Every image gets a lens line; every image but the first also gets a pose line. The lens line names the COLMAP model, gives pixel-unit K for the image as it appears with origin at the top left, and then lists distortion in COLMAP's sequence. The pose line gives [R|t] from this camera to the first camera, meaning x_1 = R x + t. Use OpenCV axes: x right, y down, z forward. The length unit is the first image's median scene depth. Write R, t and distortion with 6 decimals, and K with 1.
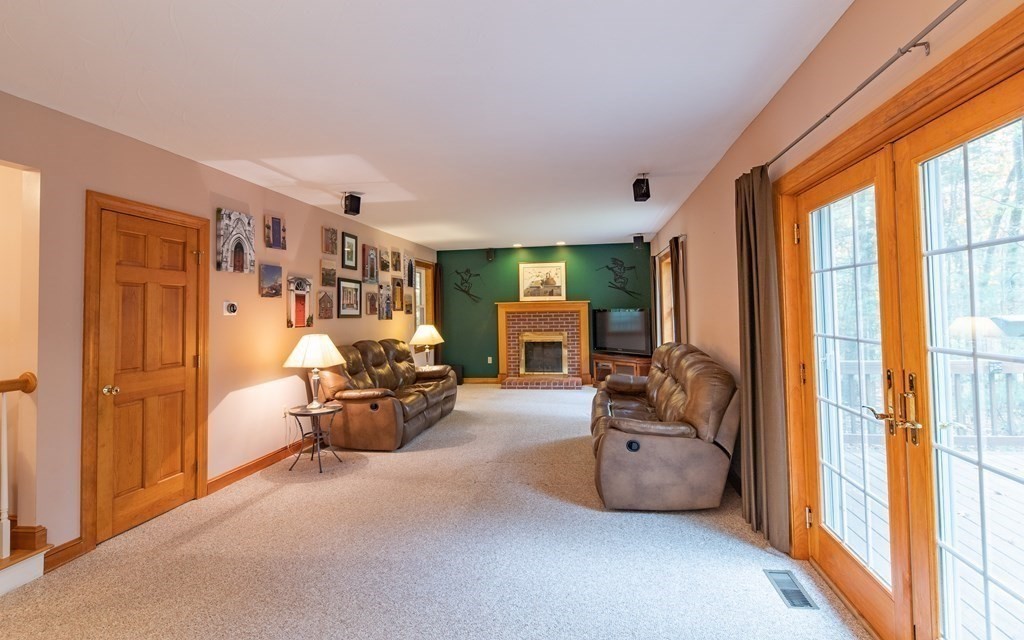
lens RADIAL K [[490.5, 0, 527.9], [0, 490.5, 293.2], [0, 0, 1]] dist [0.005850, 0.000213]
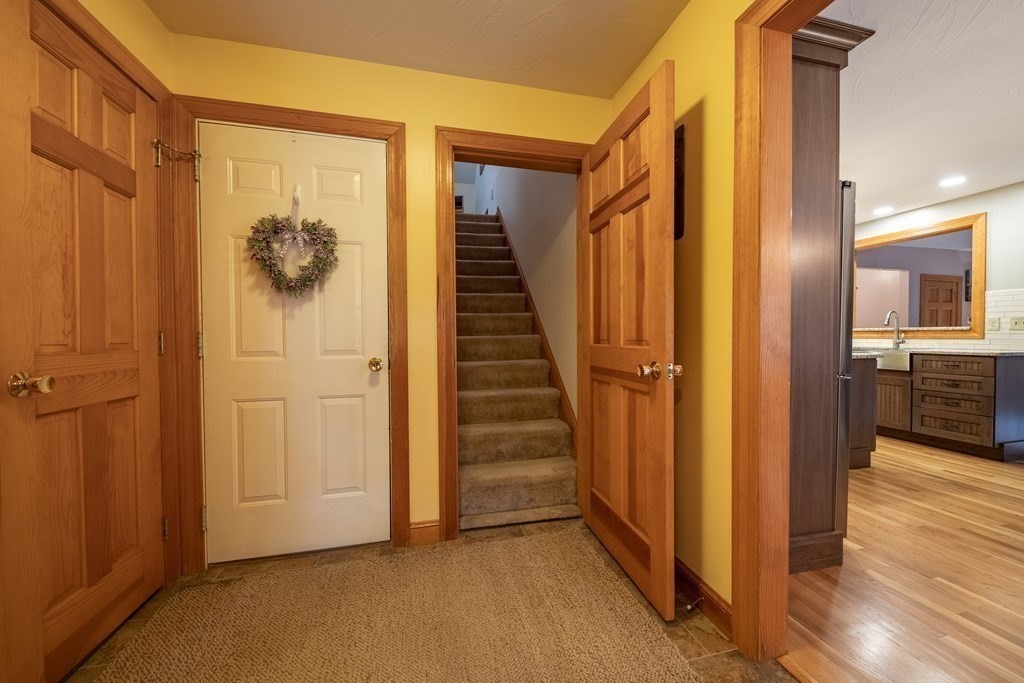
lens RADIAL K [[373.0, 0, 511.8], [0, 373.0, 342.4], [0, 0, 1]] dist [-0.002865, -0.000269]
pose [[0.364136, 0.034773, -0.930697, 0.056651], [0.028691, 0.998410, 0.048529, -0.001746], [0.930904, -0.044373, 0.362559, -0.621942]]
